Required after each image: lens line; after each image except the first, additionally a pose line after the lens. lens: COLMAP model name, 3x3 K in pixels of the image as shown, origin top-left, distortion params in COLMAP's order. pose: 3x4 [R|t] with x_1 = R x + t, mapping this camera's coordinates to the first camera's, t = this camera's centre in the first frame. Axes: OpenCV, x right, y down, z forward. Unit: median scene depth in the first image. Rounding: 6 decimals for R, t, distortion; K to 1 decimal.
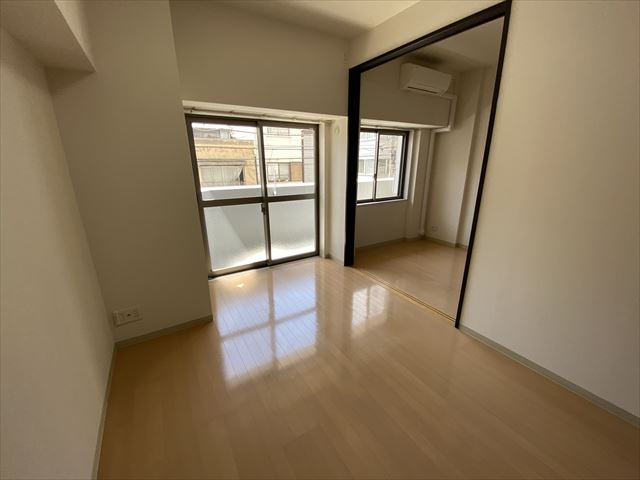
lens RADIAL K [[264.3, 0, 320.0], [0, 264.3, 240.0], [0, 0, 1]] dist [0.026969, -0.023075]
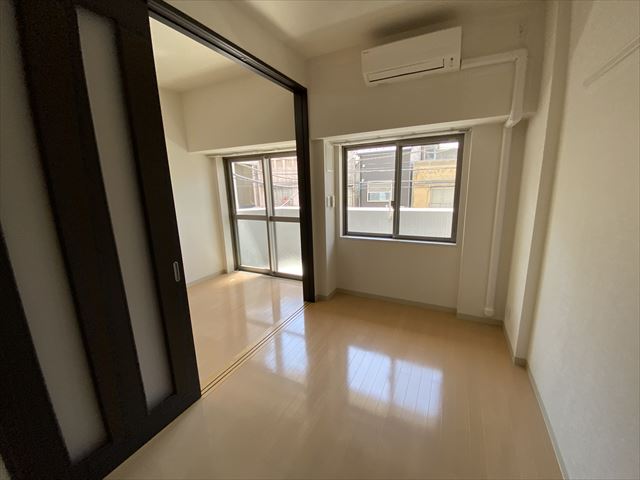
lens RADIAL K [[264.3, 0, 320.0], [0, 264.3, 240.0], [0, 0, 1]] dist [0.026969, -0.023075]
pose [[0.506198, 0.162983, -0.846877, 0.481029], [-0.222162, 0.973482, 0.054557, -0.091450], [0.833311, 0.160527, 0.528984, 0.302736]]
